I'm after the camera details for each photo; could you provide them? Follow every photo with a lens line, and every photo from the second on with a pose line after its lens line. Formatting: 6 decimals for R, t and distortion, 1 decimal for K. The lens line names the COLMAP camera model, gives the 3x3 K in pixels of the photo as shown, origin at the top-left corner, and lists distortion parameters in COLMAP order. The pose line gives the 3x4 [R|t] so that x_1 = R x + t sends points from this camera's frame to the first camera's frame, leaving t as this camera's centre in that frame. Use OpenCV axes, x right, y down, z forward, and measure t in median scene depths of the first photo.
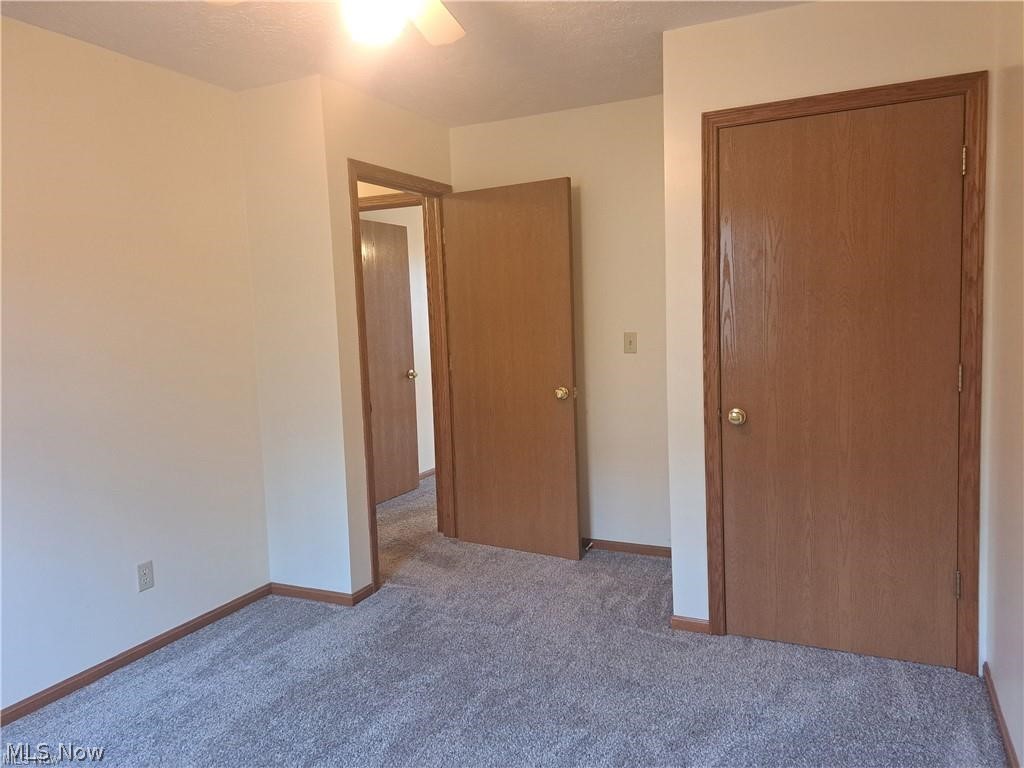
lens RADIAL K [[735.8, 0, 512.9], [0, 735.8, 383.8], [0, 0, 1]] dist [0.056131, -0.046809]
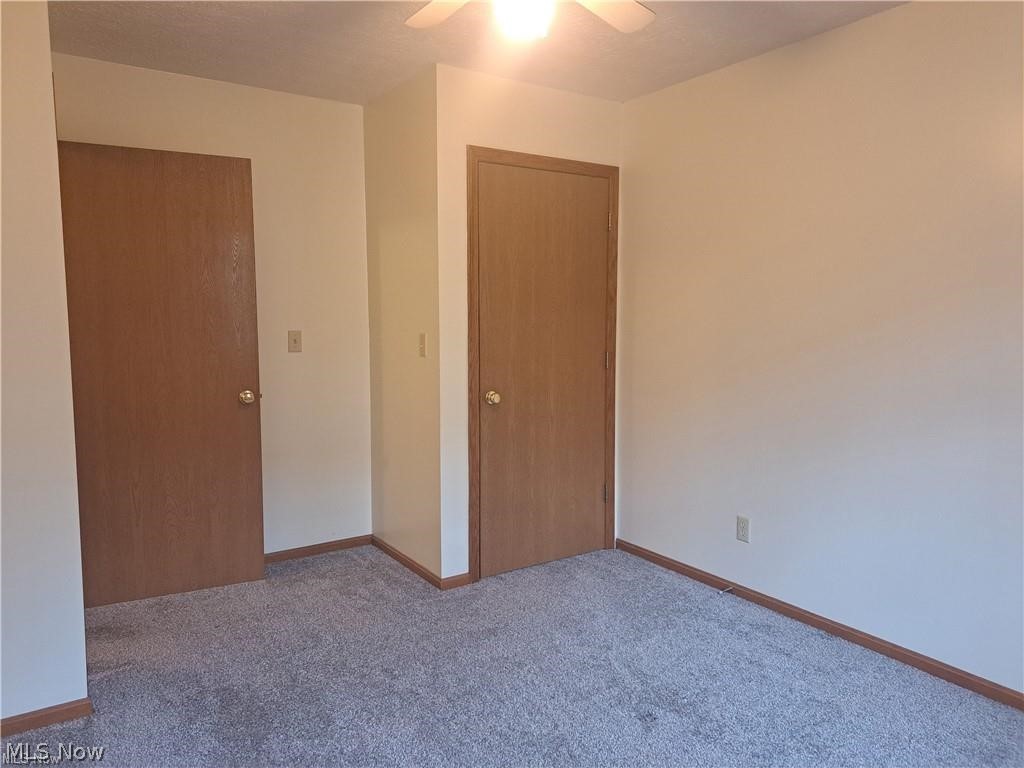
lens RADIAL K [[735.8, 0, 543.0], [0, 735.8, 380.2], [0, 0, 1]] dist [0.056131, -0.046809]
pose [[0.497066, -0.046559, 0.866463, -0.709520], [0.066148, 0.997687, 0.015662, 0.002520], [-0.865188, 0.049529, 0.498996, 0.308501]]
